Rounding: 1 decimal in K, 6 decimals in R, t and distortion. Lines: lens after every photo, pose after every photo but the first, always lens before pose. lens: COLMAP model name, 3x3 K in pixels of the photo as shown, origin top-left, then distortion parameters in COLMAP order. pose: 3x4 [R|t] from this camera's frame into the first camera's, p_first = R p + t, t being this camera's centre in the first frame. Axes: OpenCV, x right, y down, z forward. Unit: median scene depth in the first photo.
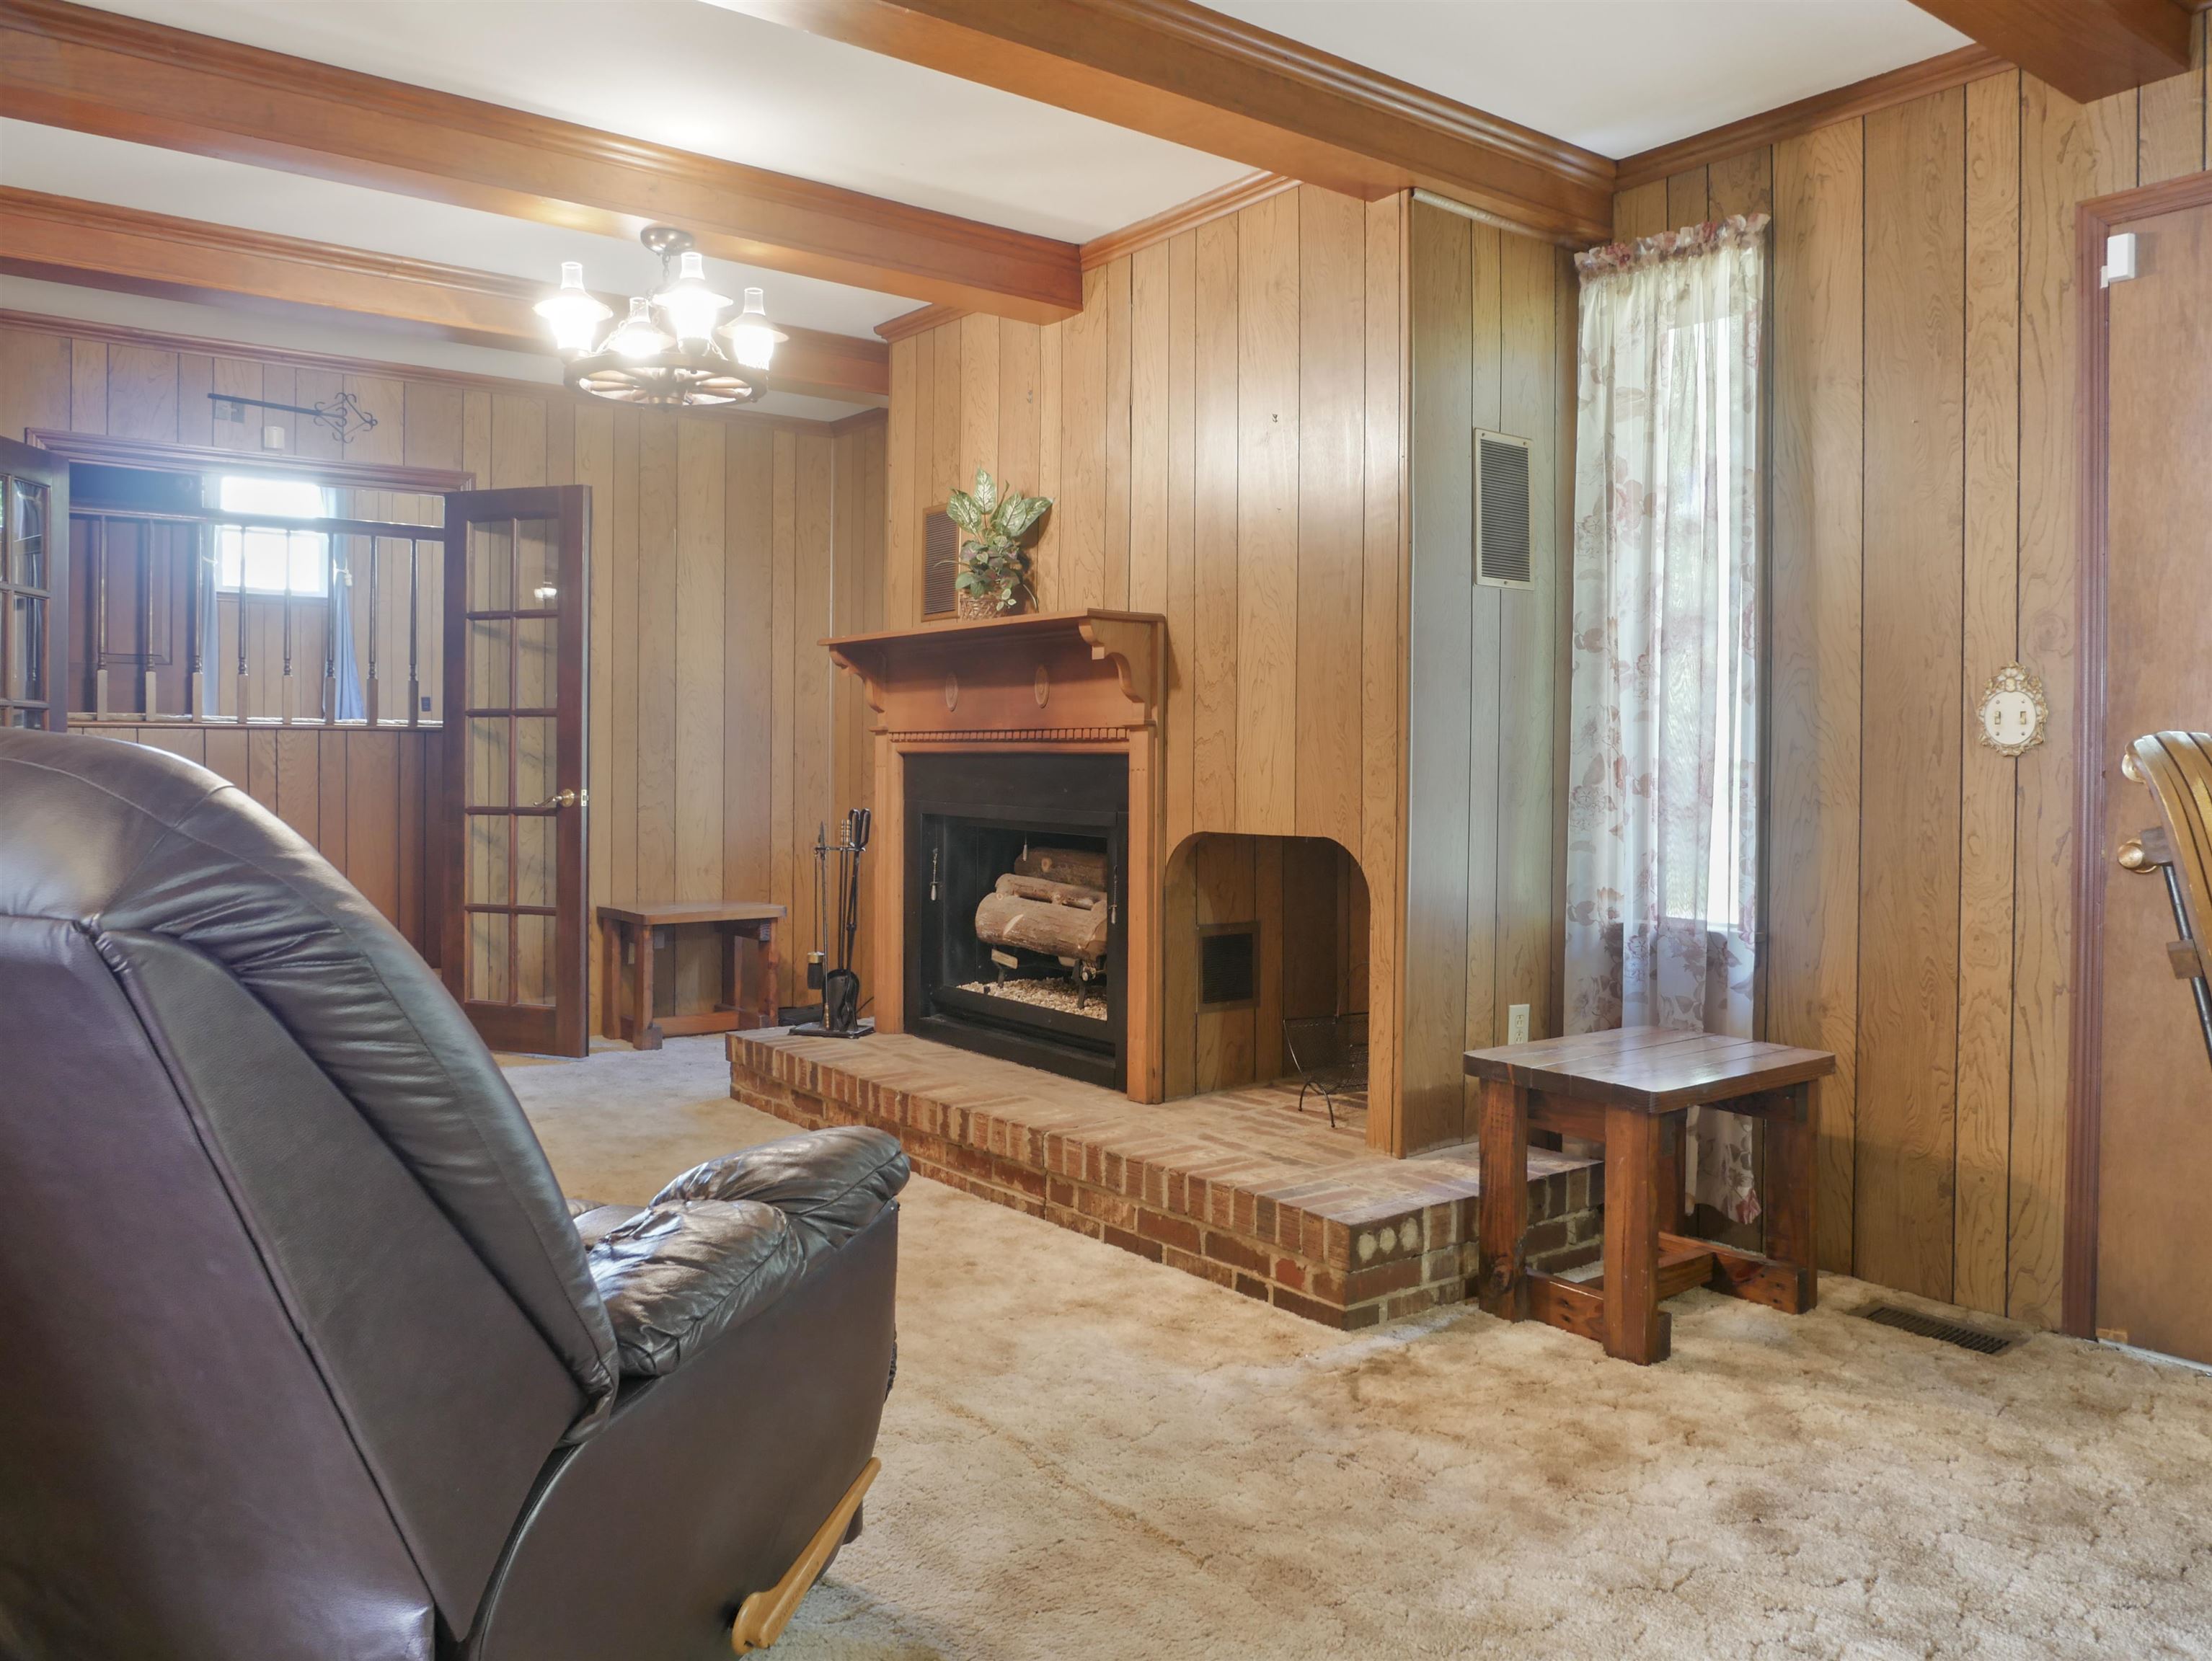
lens RADIAL K [[1667.7, 0, 1104.7], [0, 1667.7, 789.3], [0, 0, 1]] dist [-0.030897, 0.000988]
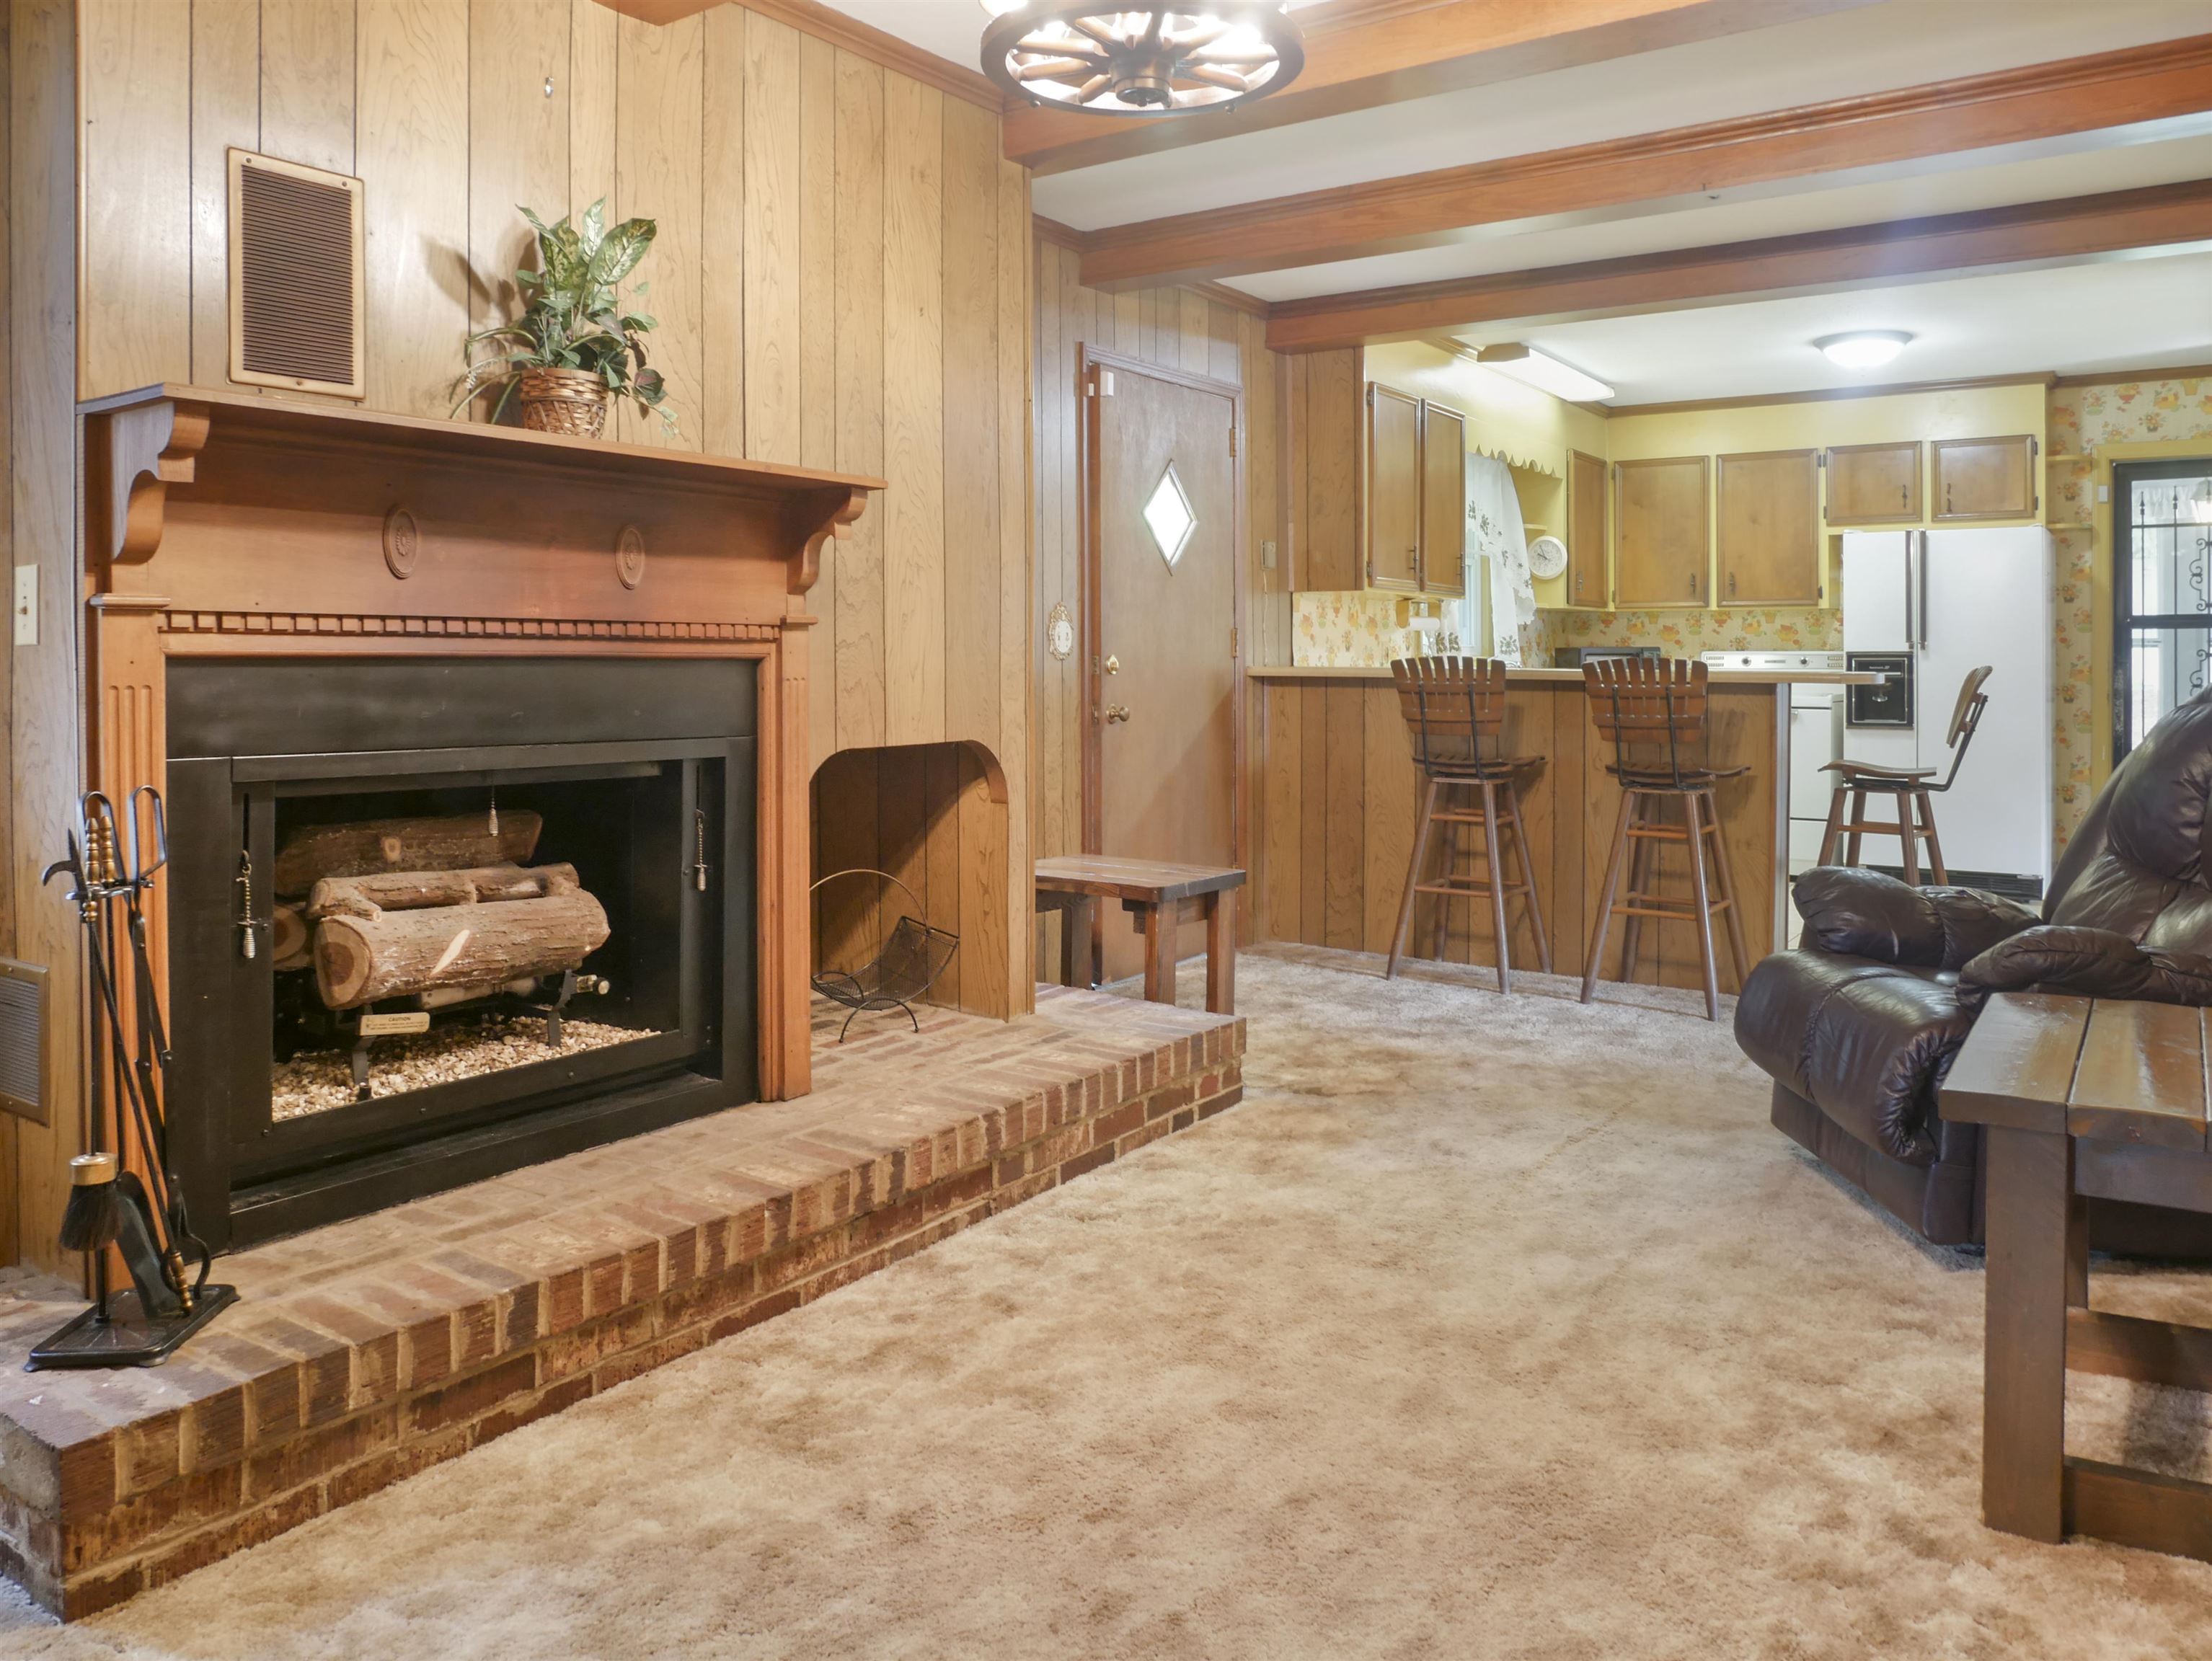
lens RADIAL K [[1620.8, 0, 1107.8], [0, 1620.8, 664.3], [0, 0, 1]] dist [-0.004660, -0.001984]
pose [[-0.309726, -0.011016, 0.950762, -0.807699], [0.010156, 0.999838, 0.014893, -0.030616], [-0.950772, 0.014269, -0.309564, 1.163060]]
